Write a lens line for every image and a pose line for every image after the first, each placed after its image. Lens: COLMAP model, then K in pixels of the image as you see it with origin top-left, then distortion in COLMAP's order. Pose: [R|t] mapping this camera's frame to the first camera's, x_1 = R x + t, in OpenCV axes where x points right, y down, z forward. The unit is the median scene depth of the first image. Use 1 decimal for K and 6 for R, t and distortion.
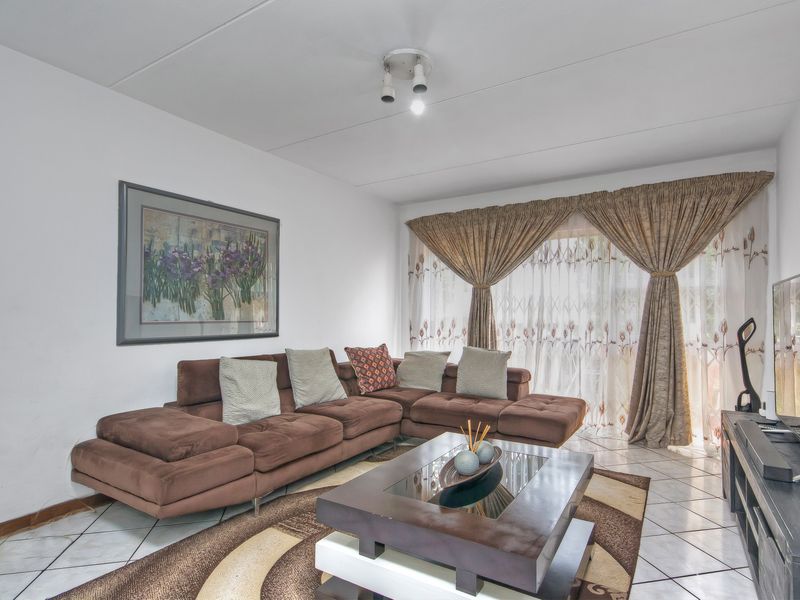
lens RADIAL K [[433.1, 0, 406.7], [0, 433.1, 311.6], [0, 0, 1]] dist [0.003089, -0.000050]
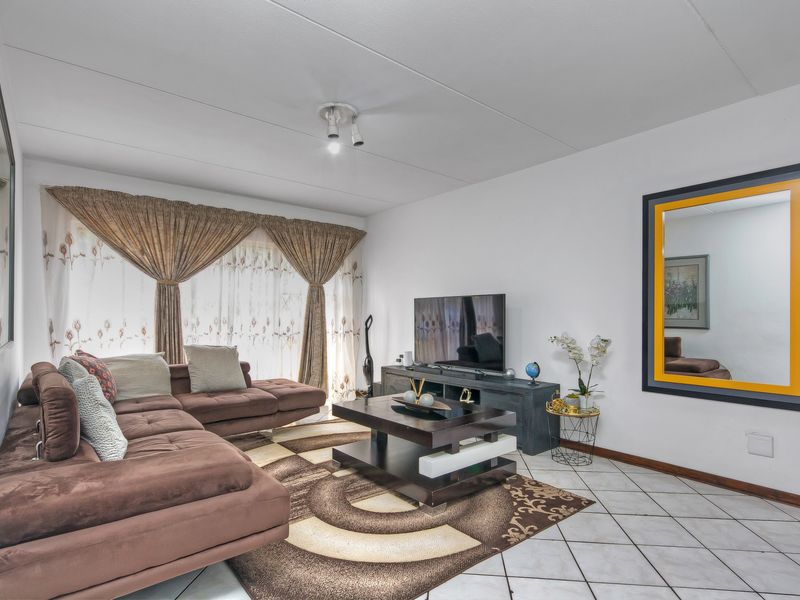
lens RADIAL K [[433.1, 0, 406.7], [0, 433.1, 311.6], [0, 0, 1]] dist [0.003089, -0.000050]
pose [[0.323314, 0.005784, 0.946274, -0.722046], [-0.009938, 0.999947, -0.002716, 0.004426], [-0.946240, -0.008526, 0.323354, 0.256080]]
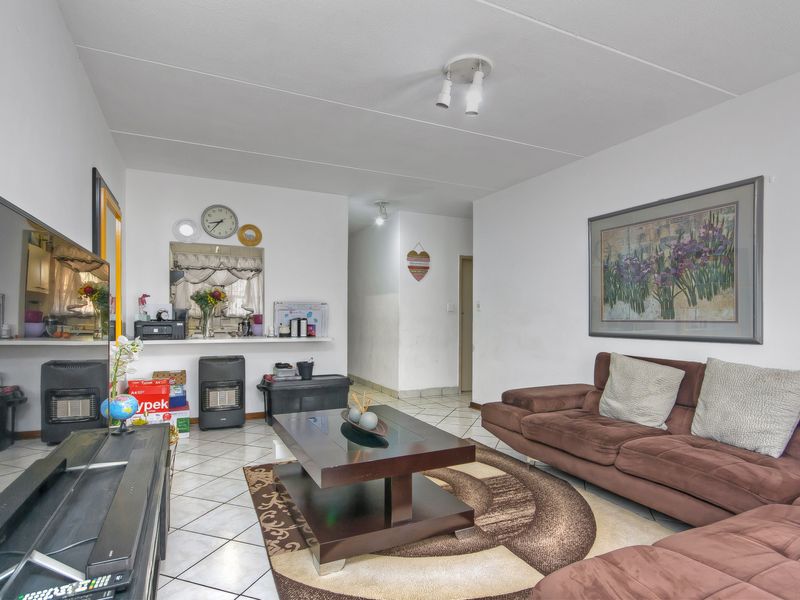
lens RADIAL K [[442.2, 0, 398.4], [0, 442.2, 319.7], [0, 0, 1]] dist [-0.002583, -0.000620]
pose [[-0.550486, -0.001544, -0.834843, 0.638471], [-0.000054, 0.999998, -0.001814, 0.019895], [0.834845, -0.000954, -0.550485, 0.932604]]
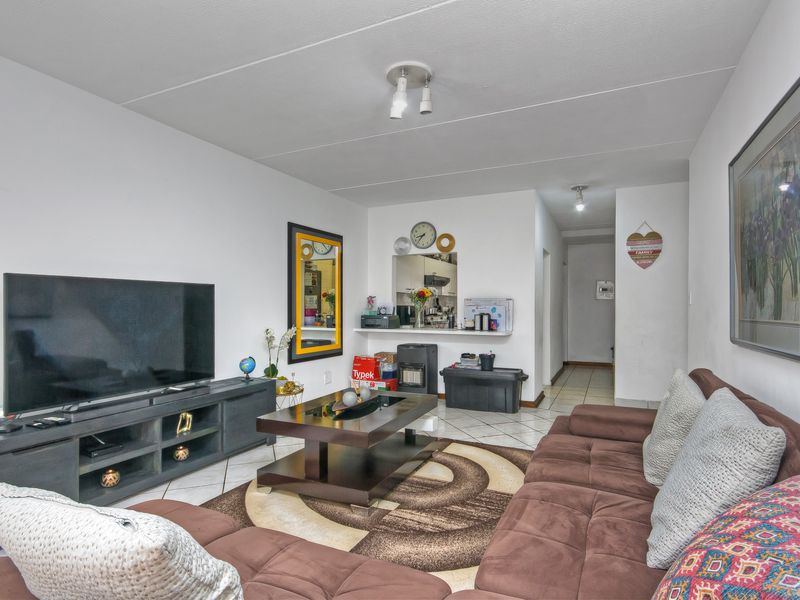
lens RADIAL K [[433.1, 0, 406.7], [0, 433.1, 311.6], [0, 0, 1]] dist [0.003089, -0.000050]
pose [[-0.993795, -0.005830, -0.111075, 0.085489], [-0.005693, 0.999983, -0.001547, 0.010688], [0.111083, -0.000905, -0.993811, 1.336238]]
